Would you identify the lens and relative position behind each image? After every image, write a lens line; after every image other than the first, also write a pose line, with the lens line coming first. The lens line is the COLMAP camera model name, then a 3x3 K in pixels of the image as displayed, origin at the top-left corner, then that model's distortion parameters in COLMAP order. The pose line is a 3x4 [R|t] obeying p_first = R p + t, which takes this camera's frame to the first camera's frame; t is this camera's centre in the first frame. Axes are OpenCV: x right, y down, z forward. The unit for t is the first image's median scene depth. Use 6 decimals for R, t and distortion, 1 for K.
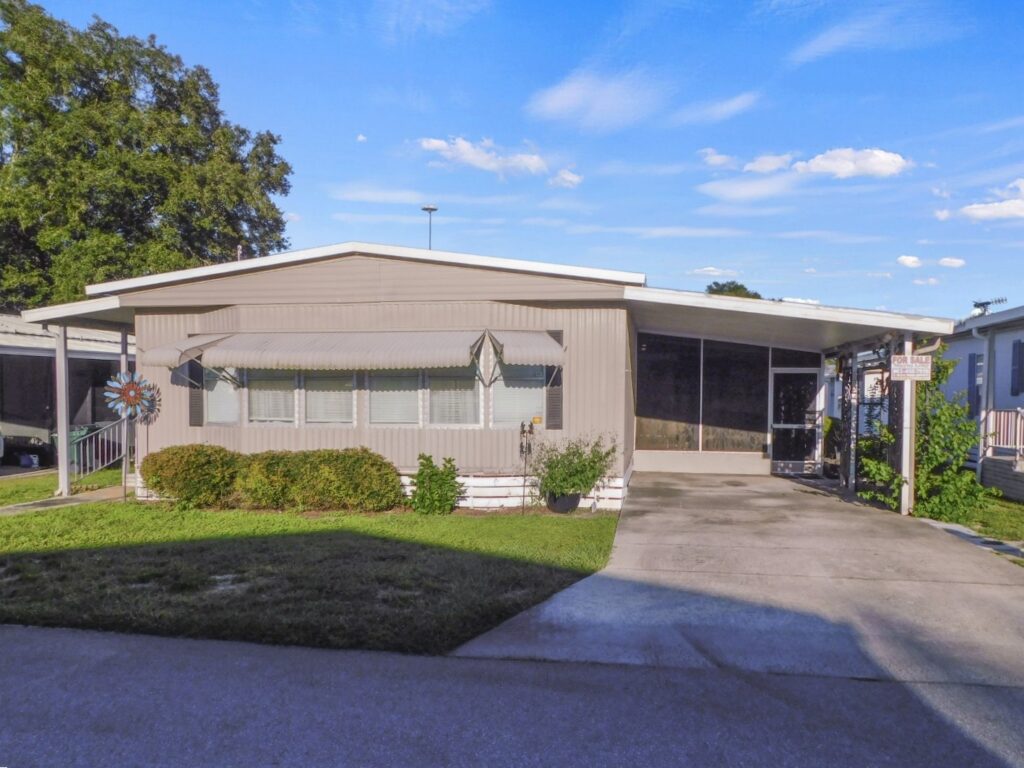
lens RADIAL K [[860.4, 0, 517.7], [0, 860.4, 389.8], [0, 0, 1]] dist [0.001789, 0.016131]
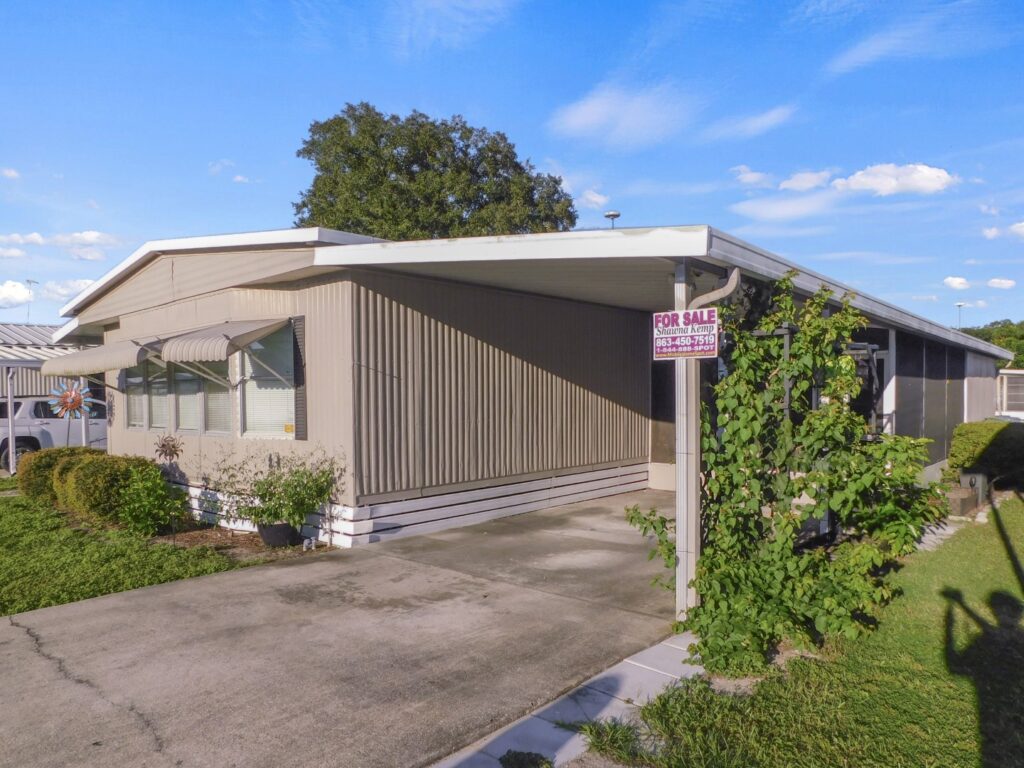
lens RADIAL K [[691.3, 0, 520.2], [0, 691.3, 397.5], [0, 0, 1]] dist [-0.047164, 0.045619]
pose [[0.848246, -0.011866, -0.529469, 0.462943], [0.015235, 0.999882, 0.002000, 0.007132], [0.529383, -0.009763, 0.848327, 0.475882]]
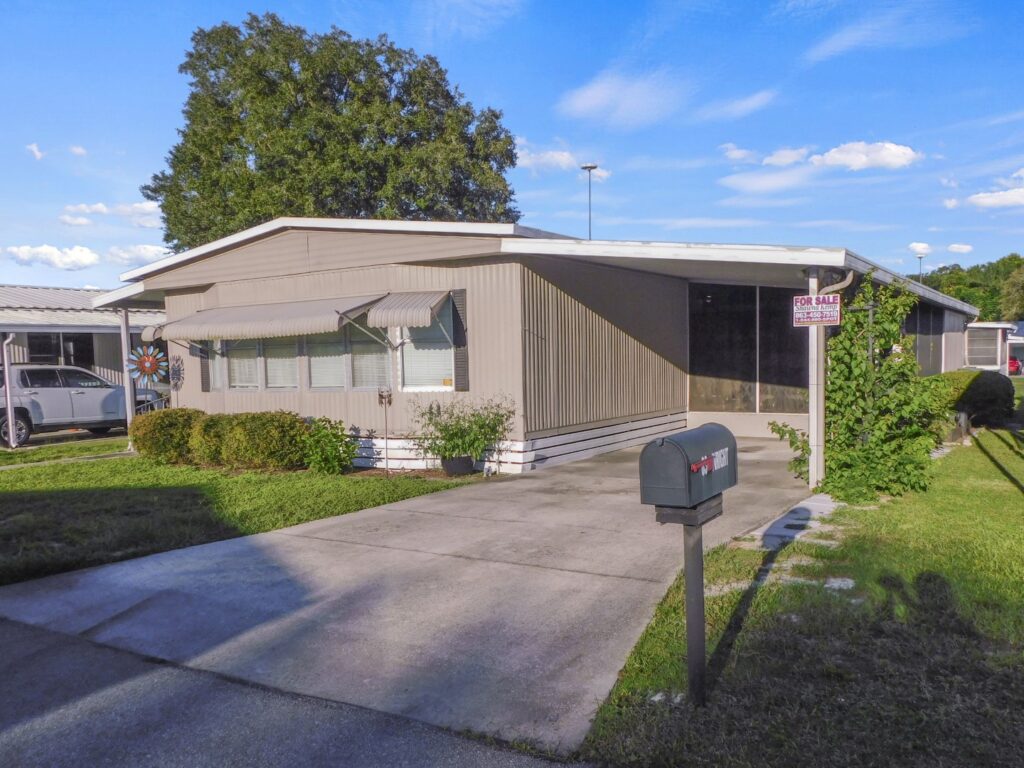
lens RADIAL K [[860.4, 0, 523.4], [0, 860.4, 383.9], [0, 0, 1]] dist [0.001789, 0.016131]
pose [[0.920315, -0.015358, -0.390875, 0.408051], [0.030299, 0.999026, 0.032085, 0.007245], [0.390002, -0.041372, 0.919884, 0.111409]]
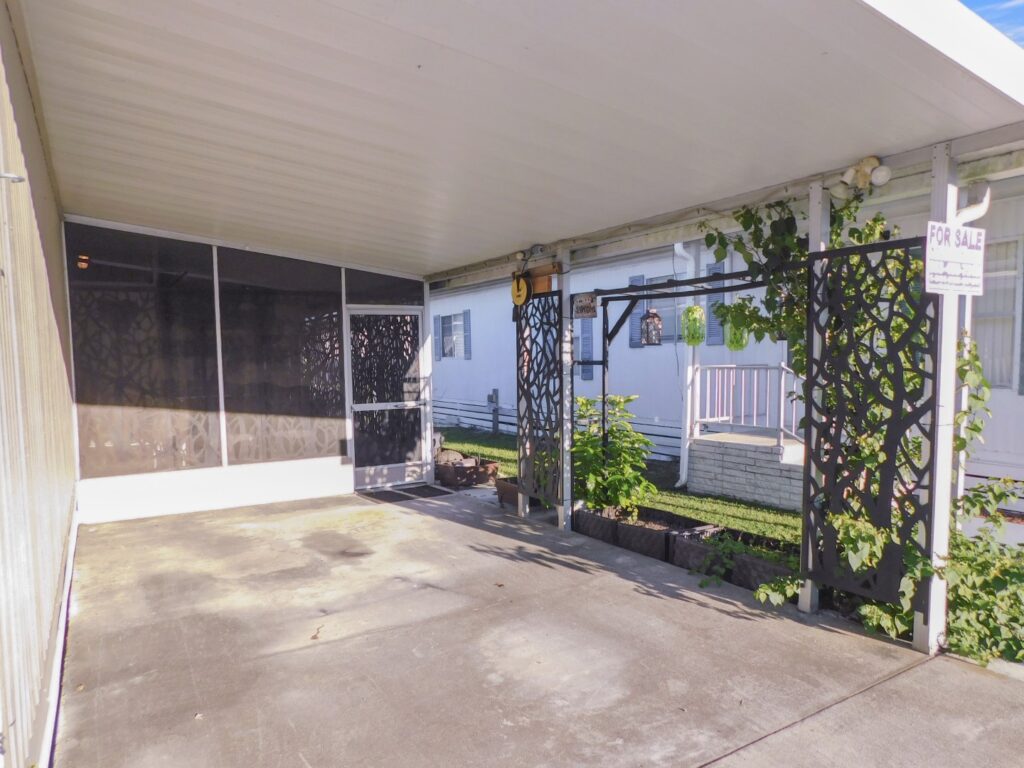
lens RADIAL K [[691.3, 0, 505.9], [0, 691.3, 385.0], [0, 0, 1]] dist [-0.047164, 0.045619]
pose [[0.757224, -0.048378, 0.651361, 0.093192], [0.019365, 0.998478, 0.051646, 0.007162], [-0.652868, -0.026494, 0.757009, 0.710520]]
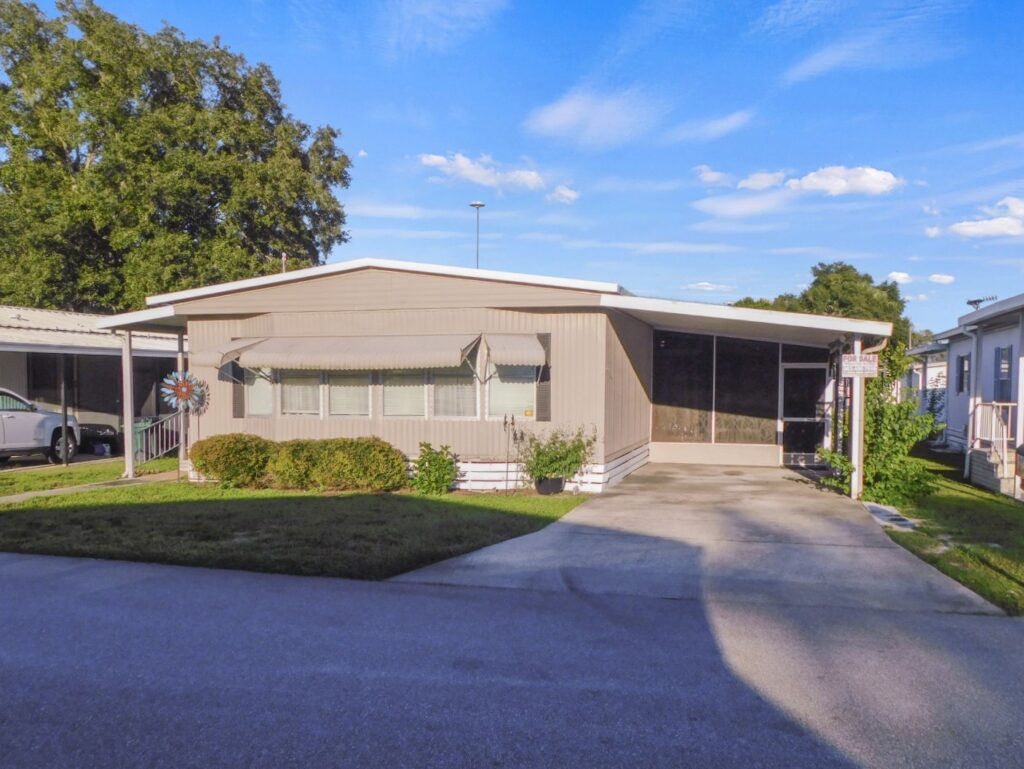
lens RADIAL K [[941.8, 0, 522.6], [0, 941.8, 384.2], [0, 0, 1]] dist [-0.004634, 0.000000]
pose [[0.995203, -0.002166, -0.097812, 0.113795], [0.002543, 0.999990, 0.003731, -0.005823], [0.097802, -0.003962, 0.995198, -0.190867]]
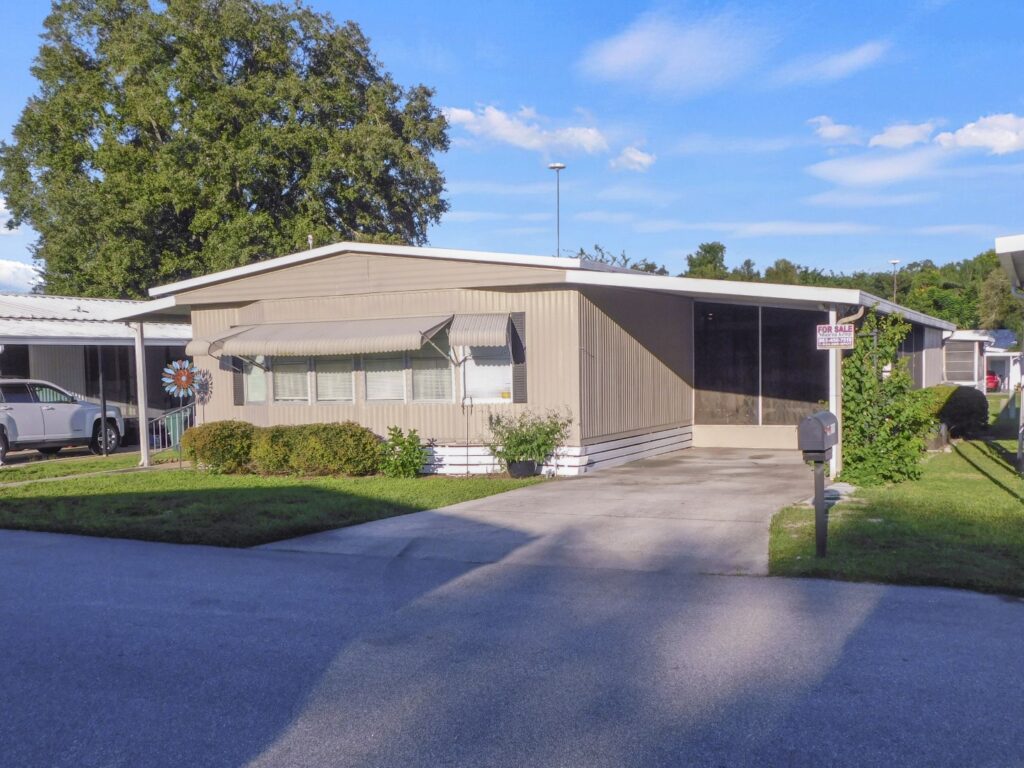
lens RADIAL K [[1116.8, 0, 526.8], [0, 1116.8, 378.4], [0, 0, 1]] dist [0.010963, 0.000000]
pose [[0.960661, -0.022395, -0.276818, 0.370769], [0.026819, 0.999566, 0.012205, -0.001760], [0.276424, -0.019149, 0.960845, -0.296896]]
